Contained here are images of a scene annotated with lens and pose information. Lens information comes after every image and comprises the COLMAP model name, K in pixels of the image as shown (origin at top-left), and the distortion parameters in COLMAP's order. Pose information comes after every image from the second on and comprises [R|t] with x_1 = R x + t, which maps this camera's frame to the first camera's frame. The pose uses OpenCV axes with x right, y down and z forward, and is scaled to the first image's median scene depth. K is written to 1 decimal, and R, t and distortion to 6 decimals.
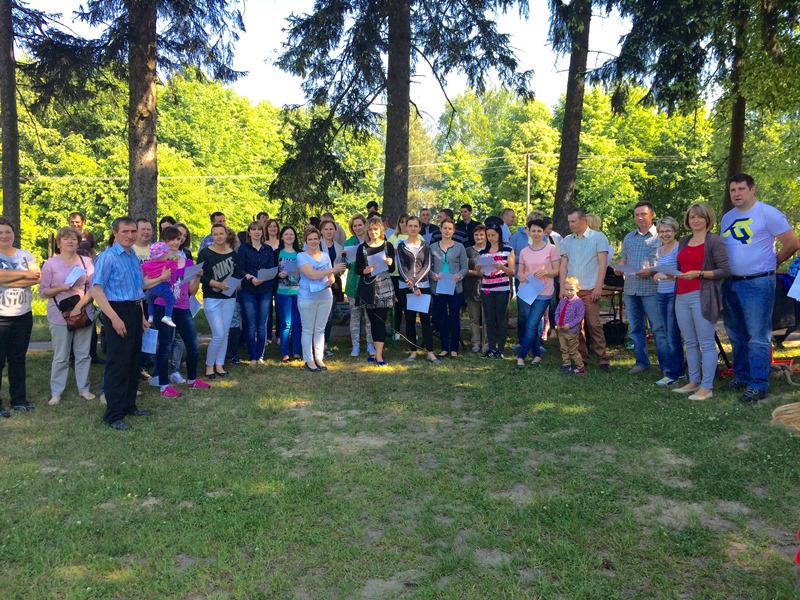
lens RADIAL K [[681.2, 0, 397.6], [0, 681.2, 298.7], [0, 0, 1]] dist [0.097841, -0.143626]
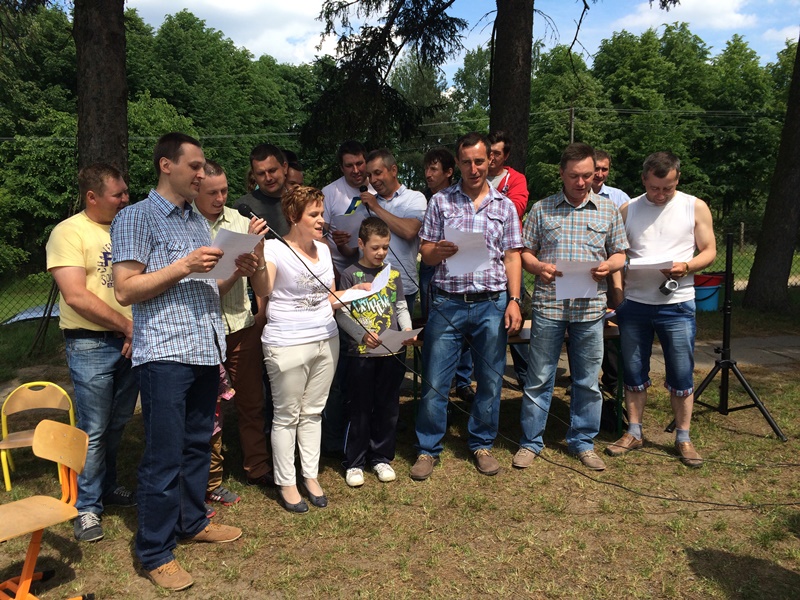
lens RADIAL K [[681.2, 0, 397.6], [0, 681.2, 298.7], [0, 0, 1]] dist [0.097841, -0.143626]
pose [[0.999999, -0.001264, 0.000624, -0.034189], [0.001234, 0.998944, 0.045924, -0.009929], [-0.000681, -0.045923, 0.998945, 0.114600]]
